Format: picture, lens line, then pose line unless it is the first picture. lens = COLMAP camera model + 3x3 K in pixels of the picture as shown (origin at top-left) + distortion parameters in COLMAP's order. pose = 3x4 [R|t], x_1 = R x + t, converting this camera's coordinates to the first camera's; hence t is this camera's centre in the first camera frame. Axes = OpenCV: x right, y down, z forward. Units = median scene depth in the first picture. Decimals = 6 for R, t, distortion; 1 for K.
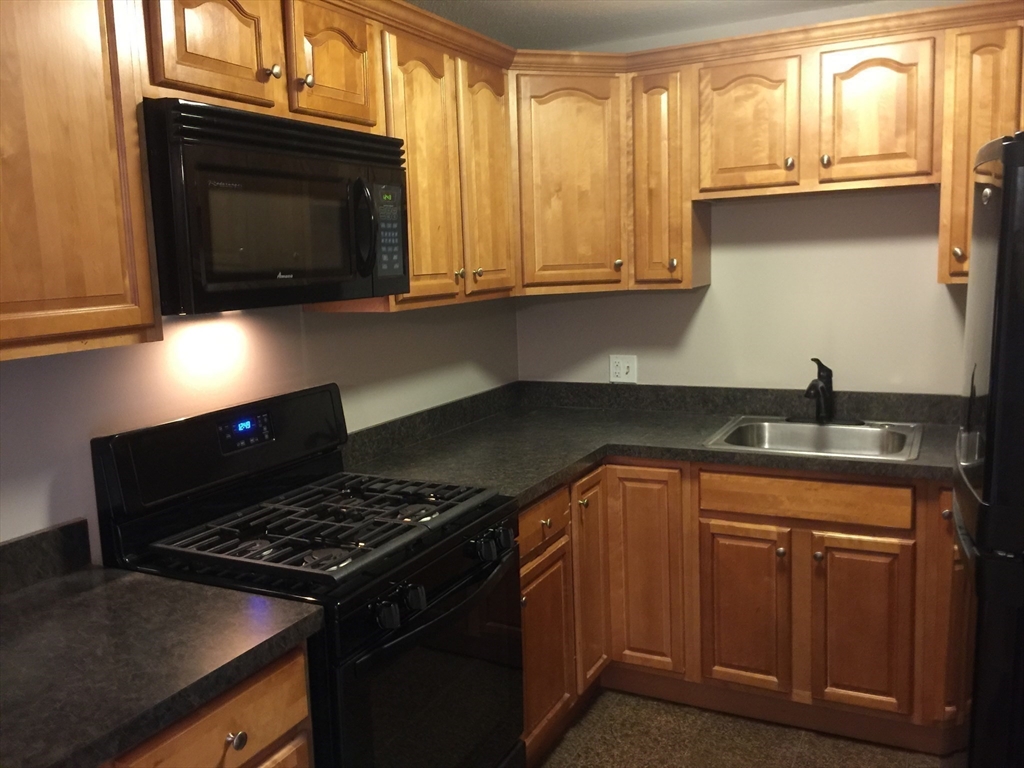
lens RADIAL K [[888.5, 0, 494.3], [0, 888.5, 379.2], [0, 0, 1]] dist [0.056445, -0.088892]
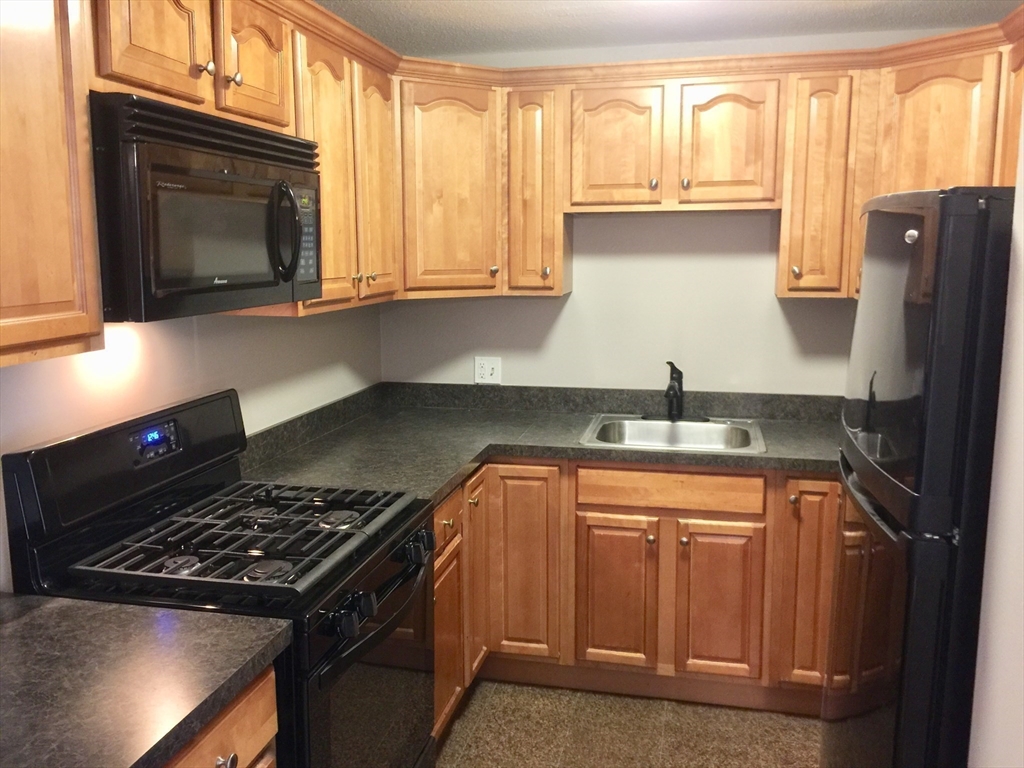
lens RADIAL K [[888.5, 0, 504.0], [0, 888.5, 378.8], [0, 0, 1]] dist [0.056445, -0.088892]
pose [[0.967335, -0.003762, 0.253474, -0.125480], [0.002001, 0.999972, 0.007204, -0.011271], [-0.253494, -0.006462, 0.967315, -0.008803]]
